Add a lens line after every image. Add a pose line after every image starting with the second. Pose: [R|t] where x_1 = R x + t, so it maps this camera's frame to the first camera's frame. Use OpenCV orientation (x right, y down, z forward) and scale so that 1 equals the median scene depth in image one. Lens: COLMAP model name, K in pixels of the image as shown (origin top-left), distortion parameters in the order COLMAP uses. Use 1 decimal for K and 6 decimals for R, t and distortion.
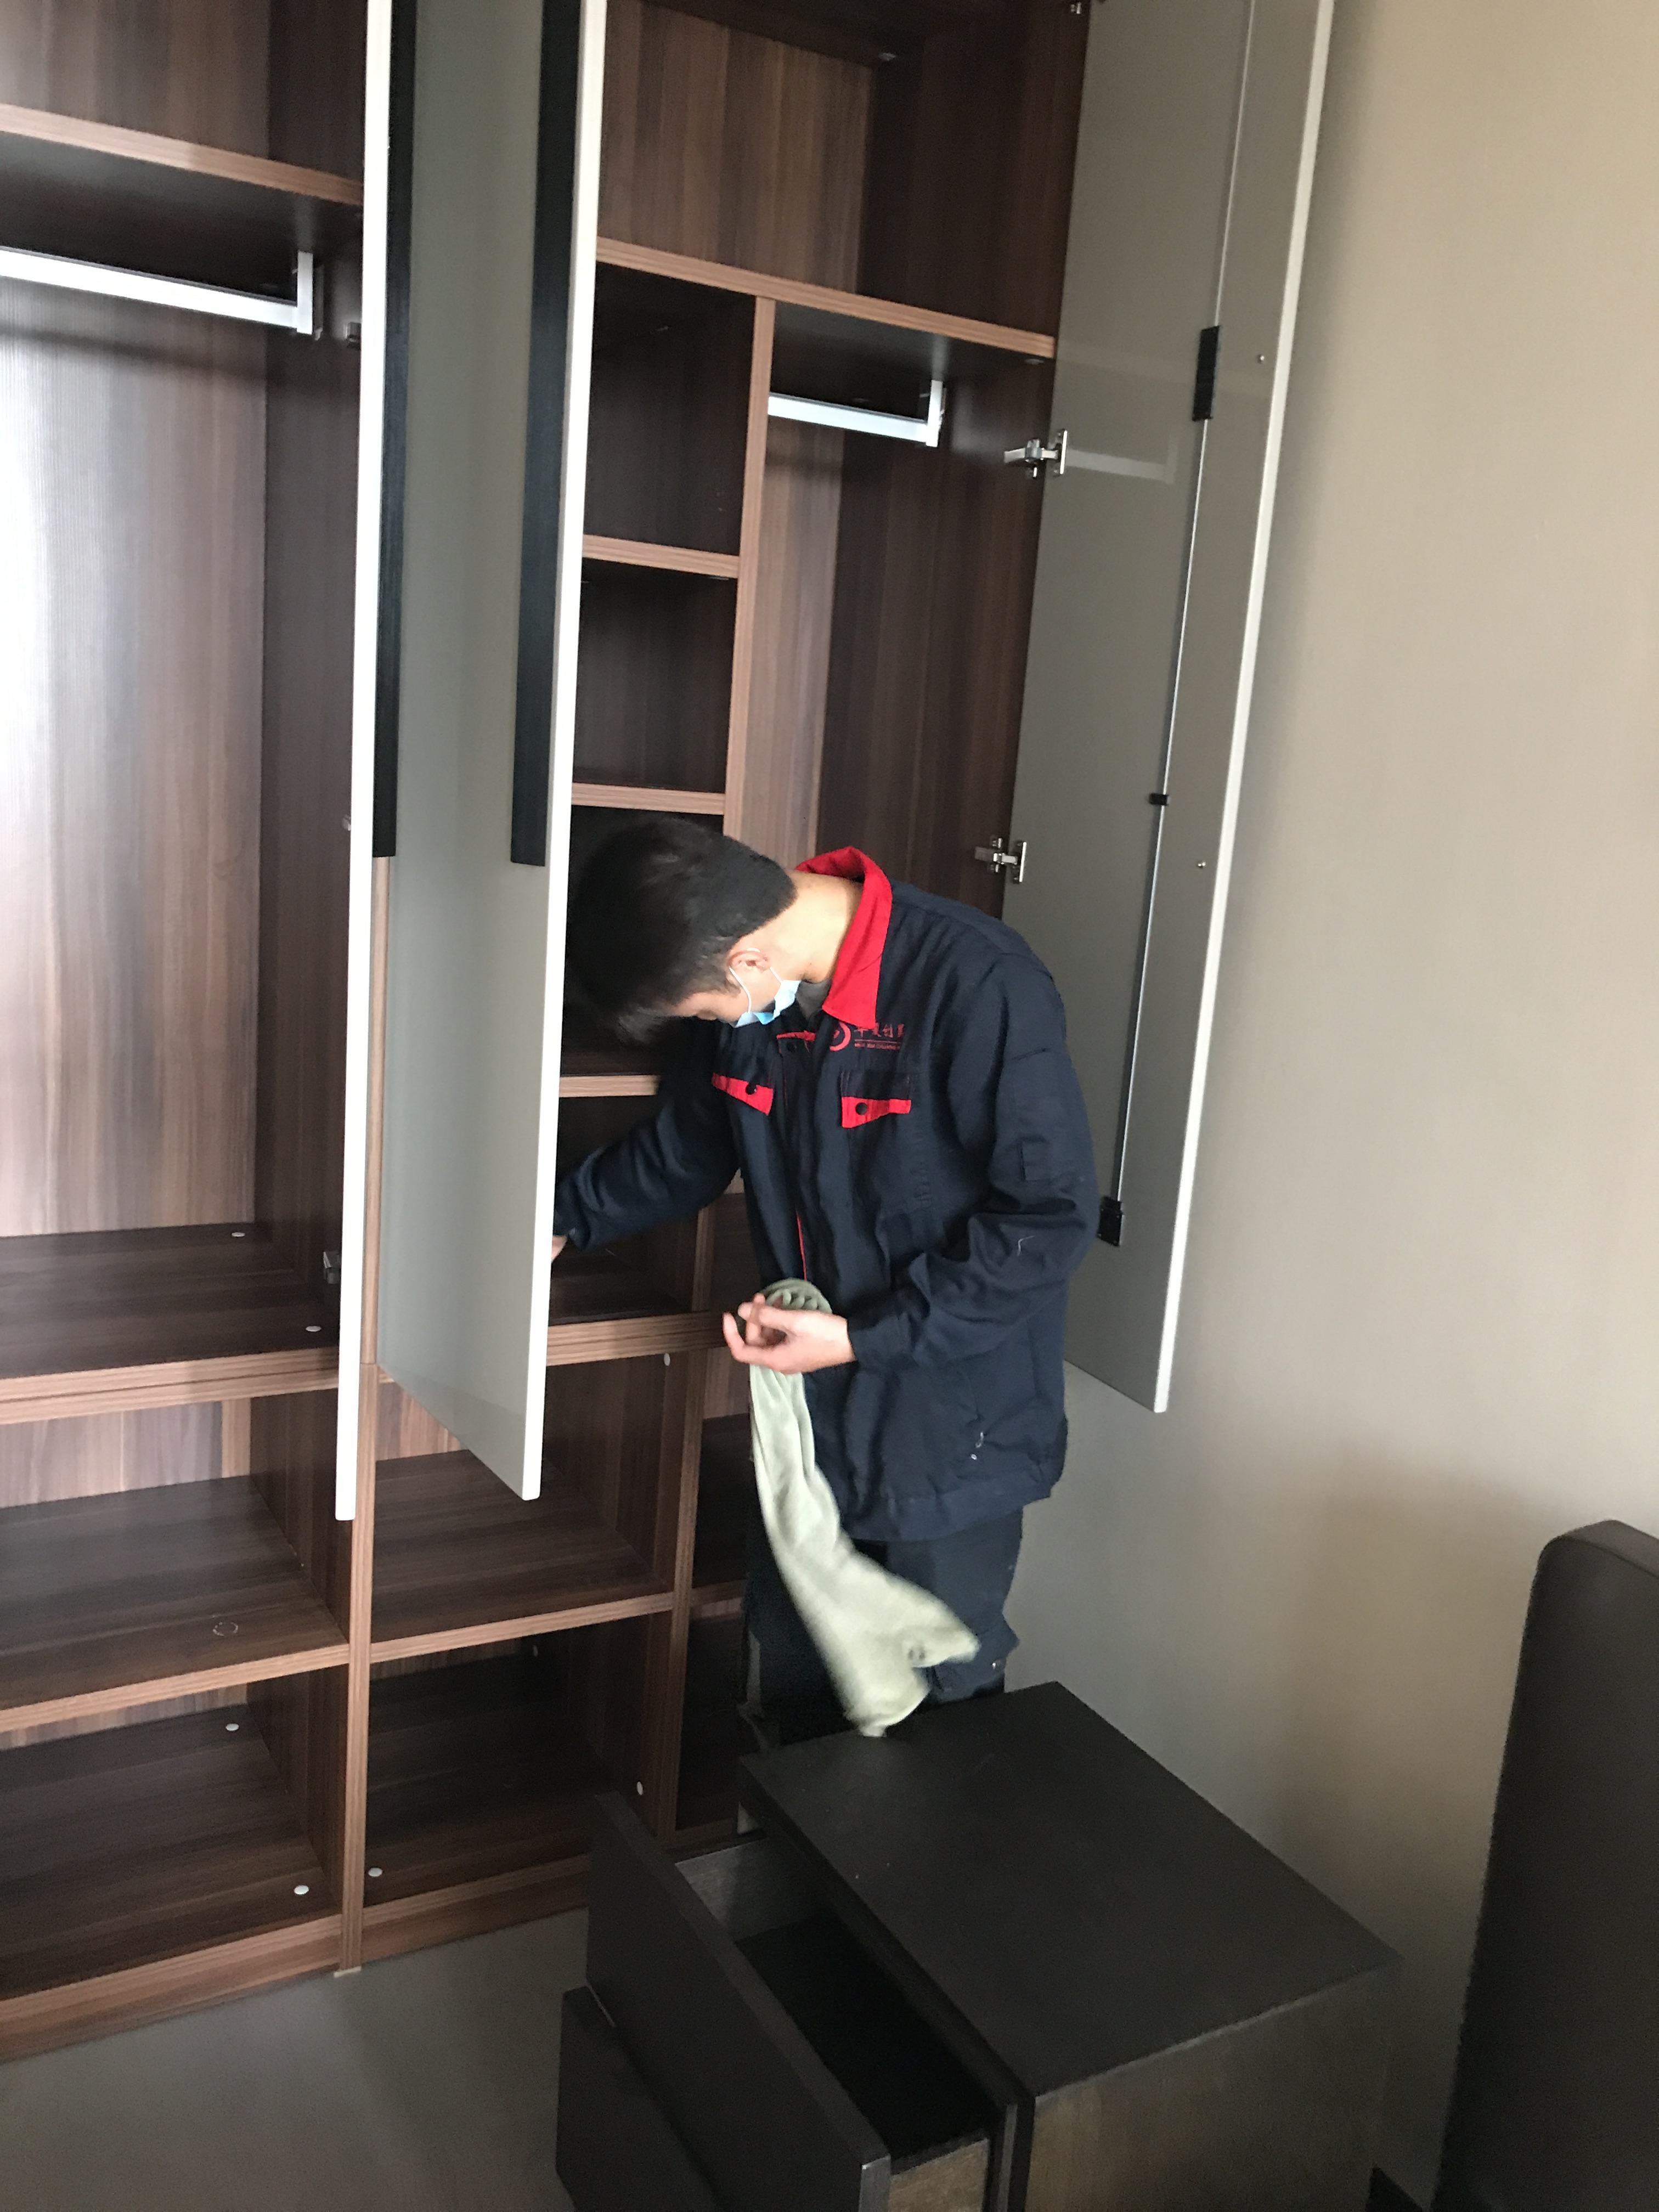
lens RADIAL K [[1802.7, 0, 828.0], [0, 1802.7, 1114.5], [0, 0, 1]] dist [0.044161, 0.019621]
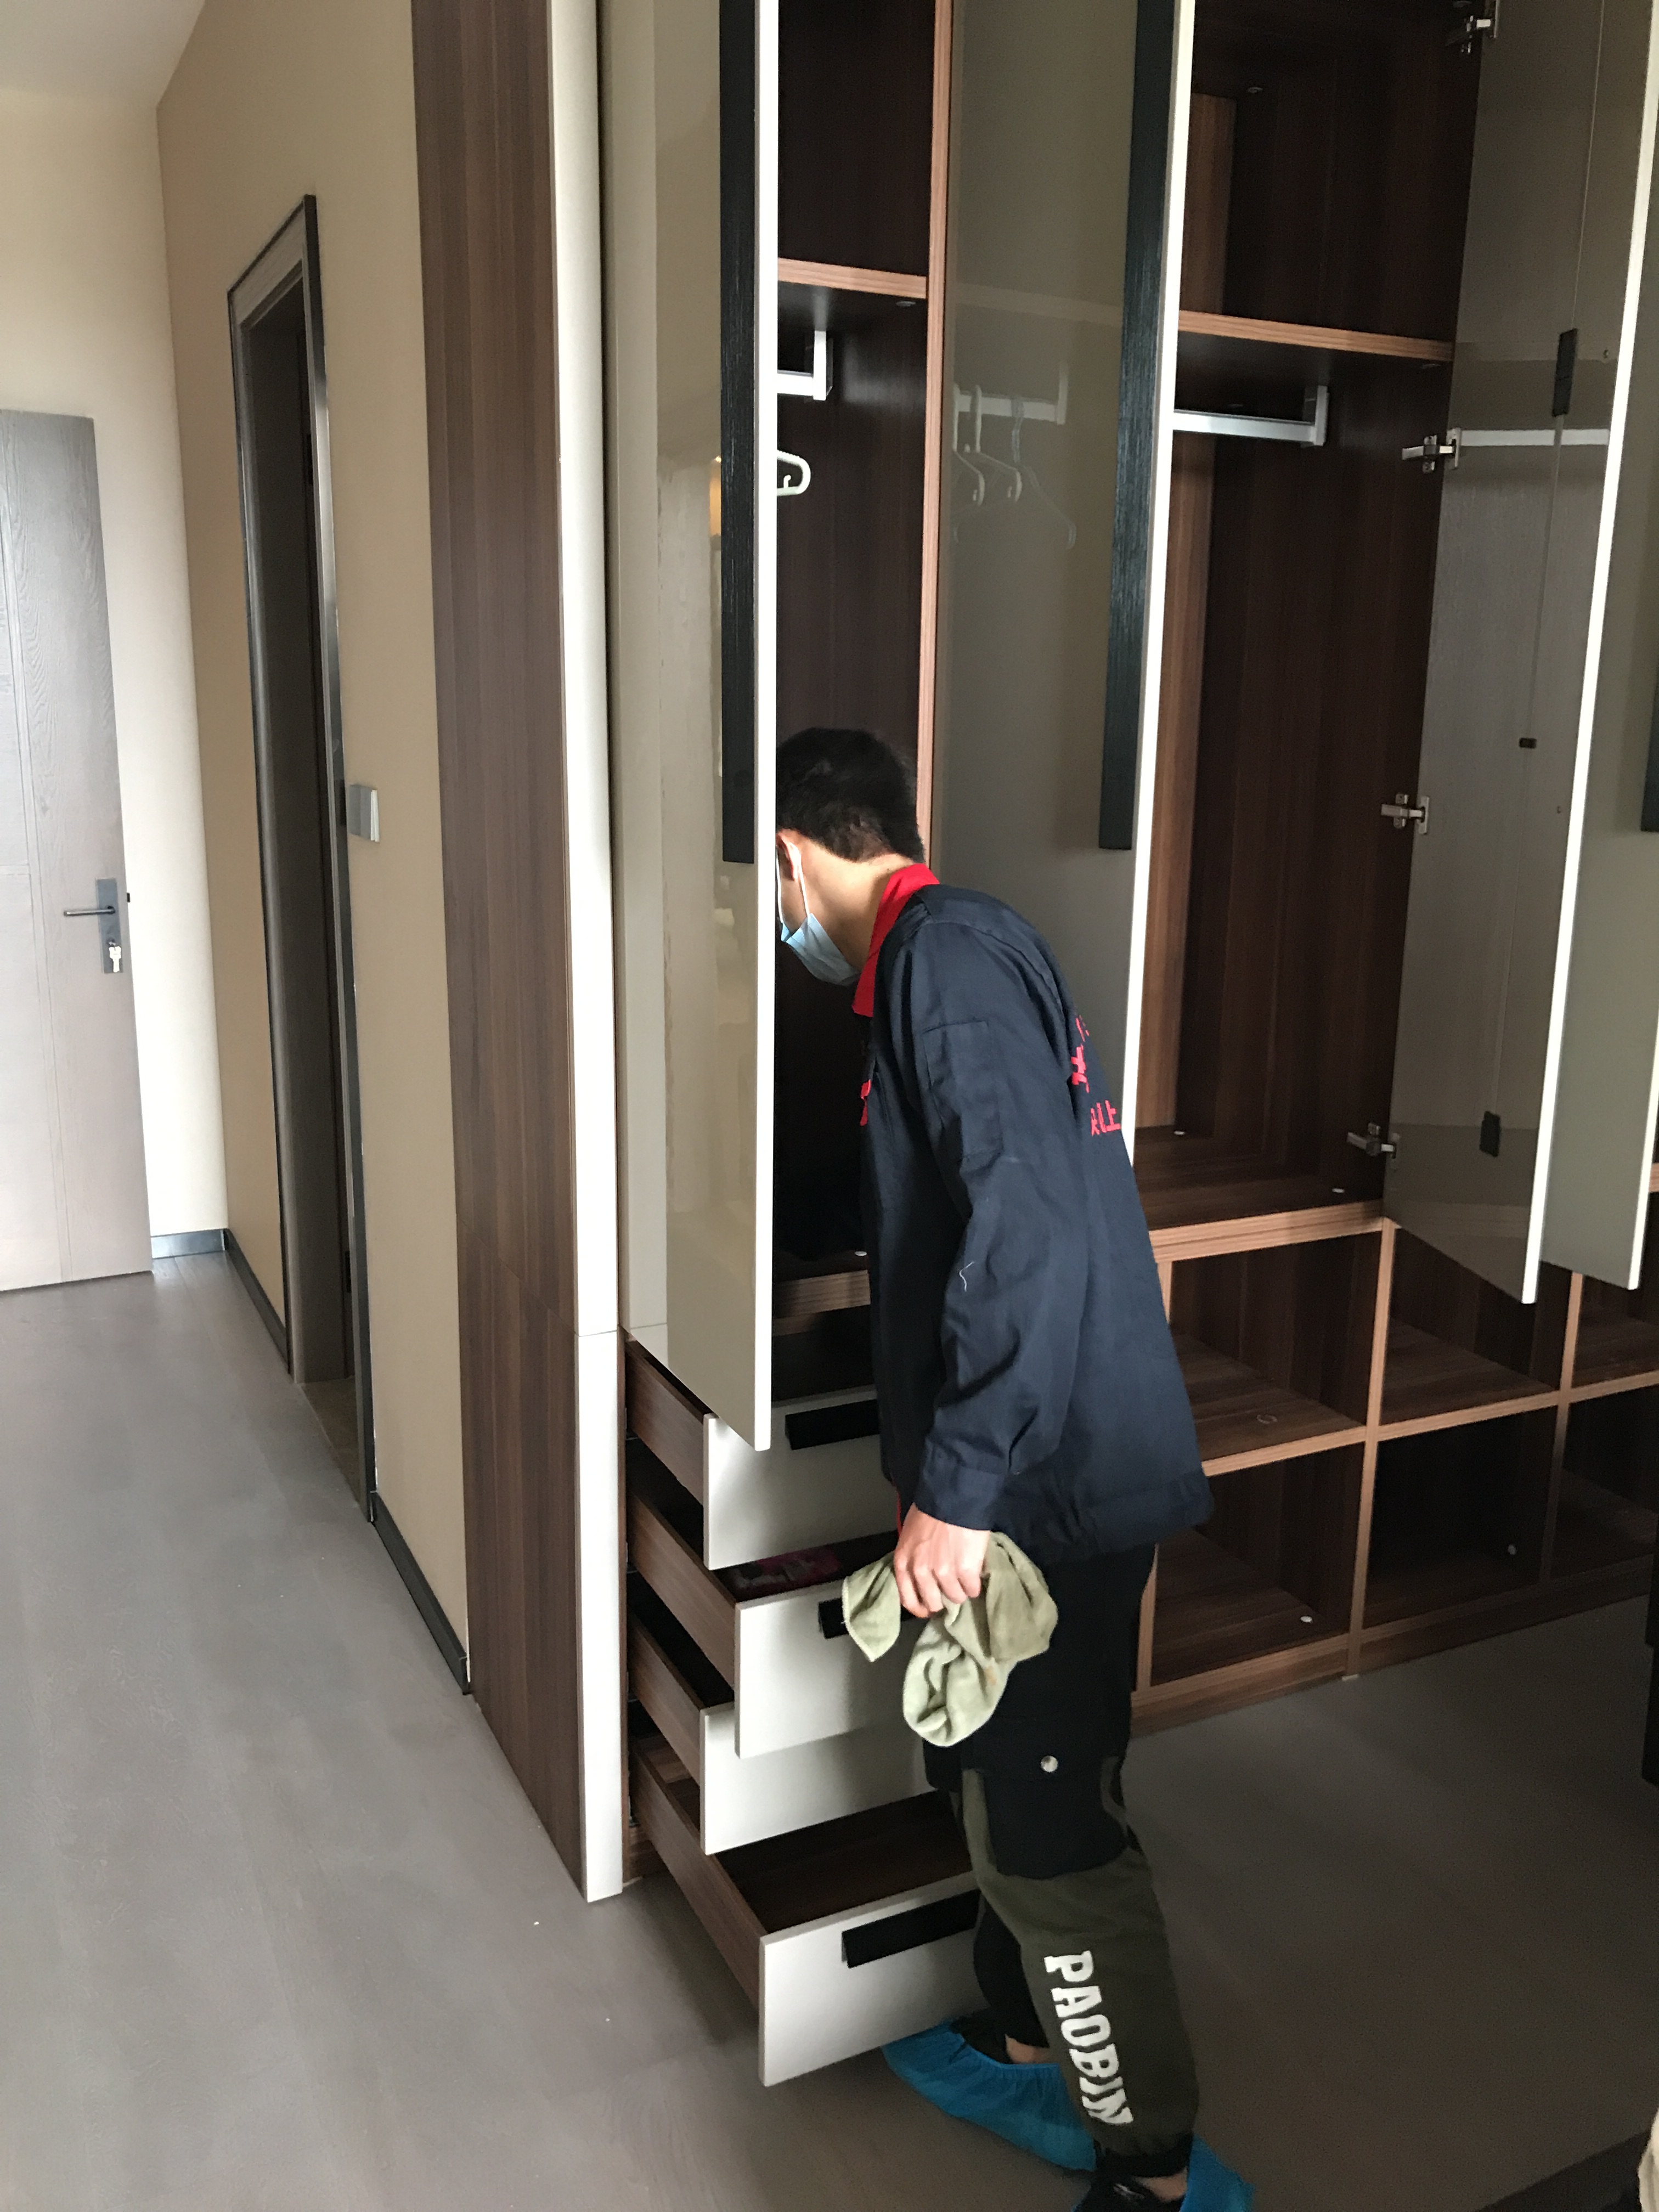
lens RADIAL K [[1802.7, 0, 833.2], [0, 1802.7, 1095.7], [0, 0, 1]] dist [0.044161, 0.019621]
pose [[0.998596, -0.046711, -0.024962, -0.388800], [0.046899, 0.998875, 0.006974, 0.013631], [0.024608, -0.008134, 0.999664, -0.215648]]
